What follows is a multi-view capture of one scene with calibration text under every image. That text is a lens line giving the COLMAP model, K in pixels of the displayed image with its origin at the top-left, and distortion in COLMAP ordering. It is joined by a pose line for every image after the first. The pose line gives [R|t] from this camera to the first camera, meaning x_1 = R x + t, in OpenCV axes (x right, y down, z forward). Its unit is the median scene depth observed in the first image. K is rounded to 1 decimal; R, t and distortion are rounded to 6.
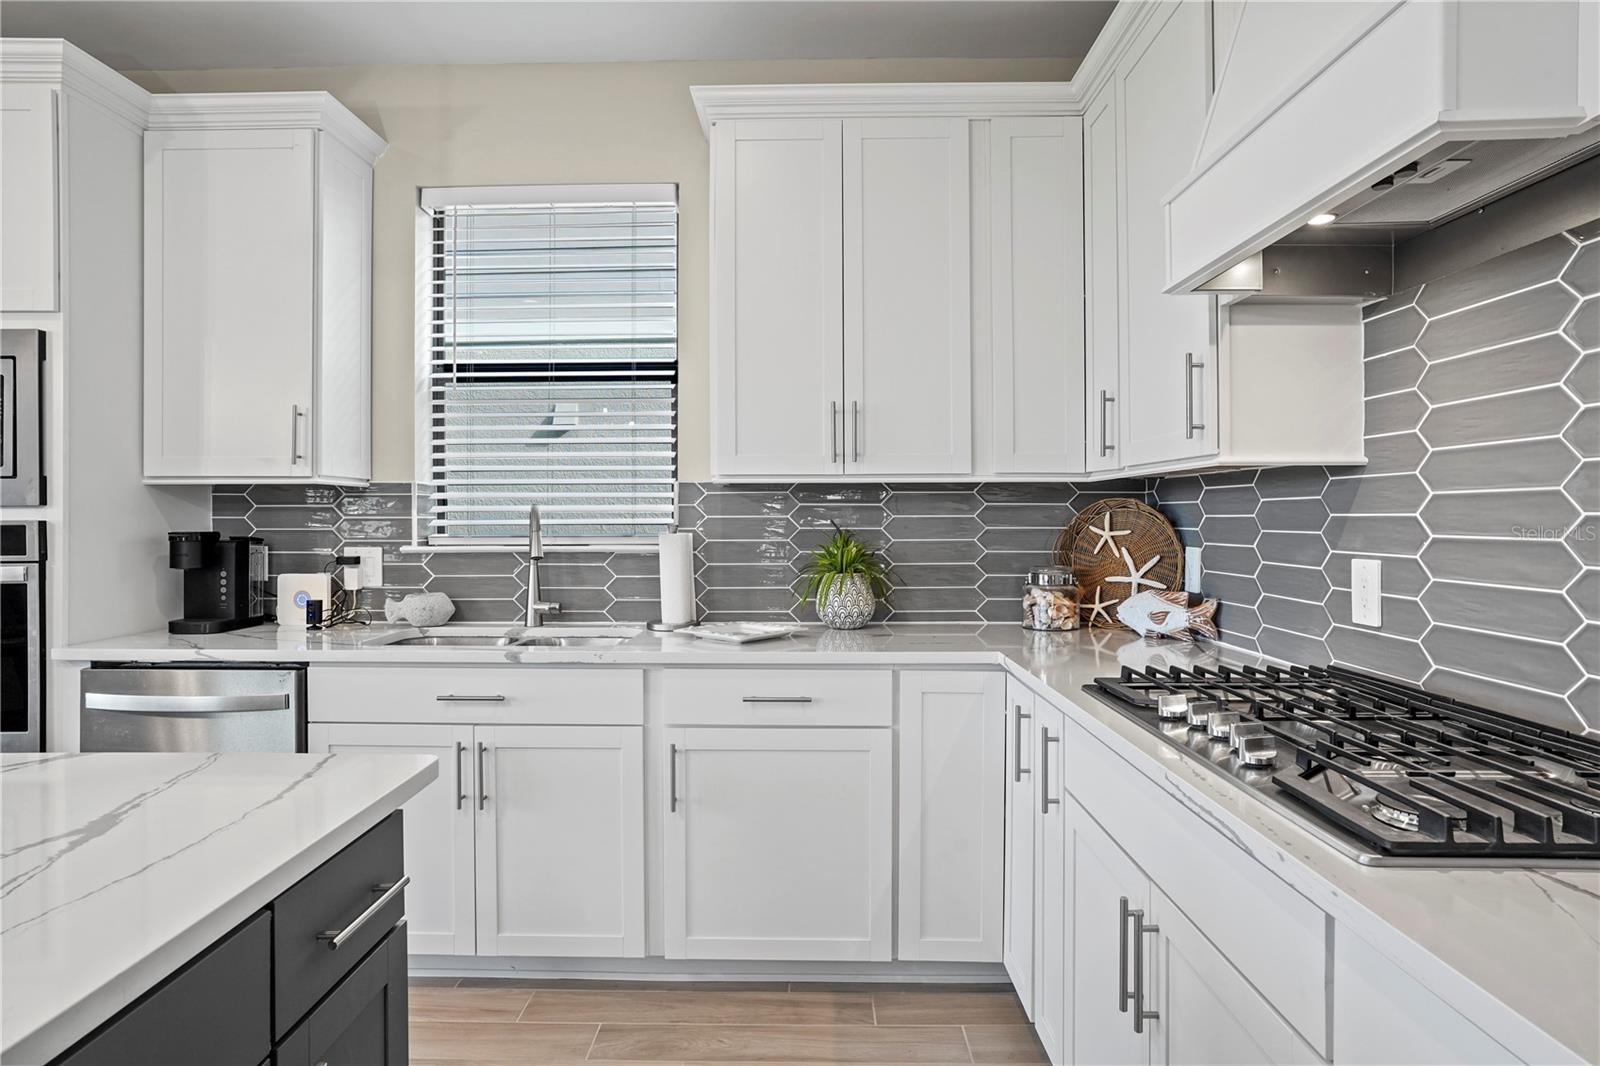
lens RADIAL K [[883.9, 0, 790.3], [0, 883.9, 516.0], [0, 0, 1]] dist [-0.044603, 0.031728]
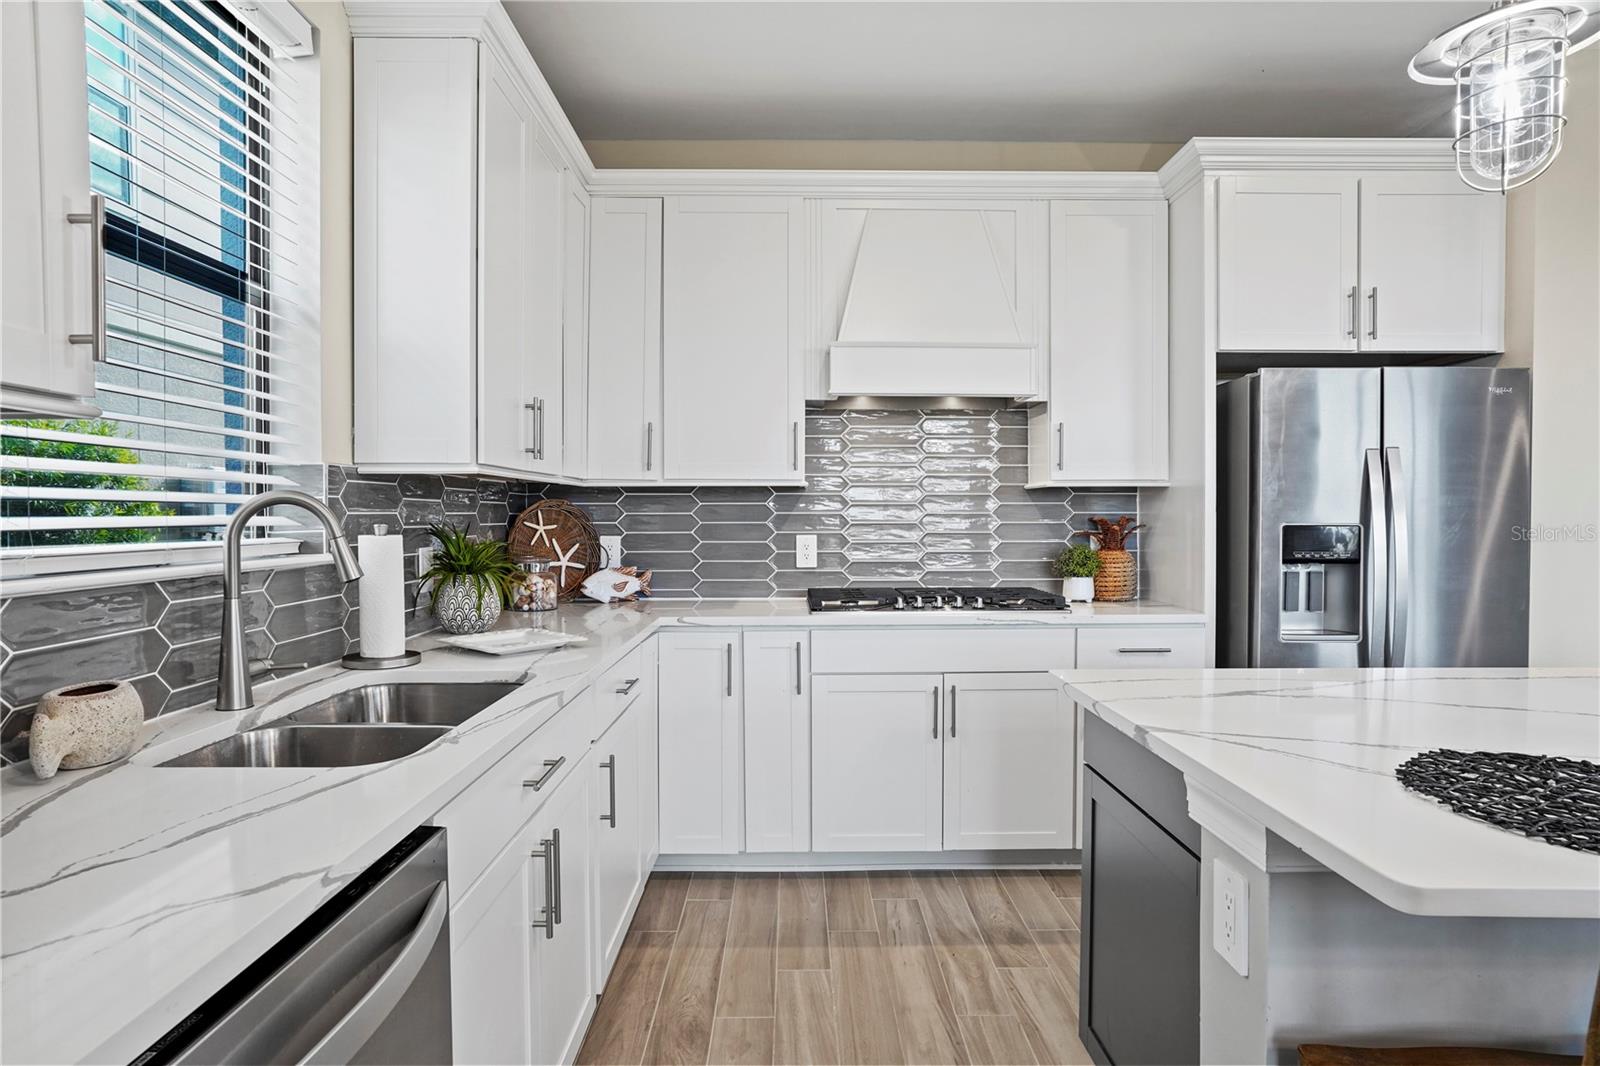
lens RADIAL K [[883.9, 0, 802.9], [0, 883.9, 525.3], [0, 0, 1]] dist [-0.044603, 0.031728]
pose [[-0.028871, -0.009246, 0.999540, -0.905166], [0.000406, 0.999957, 0.009261, 0.005523], [-0.999583, 0.000673, -0.028866, 0.695092]]
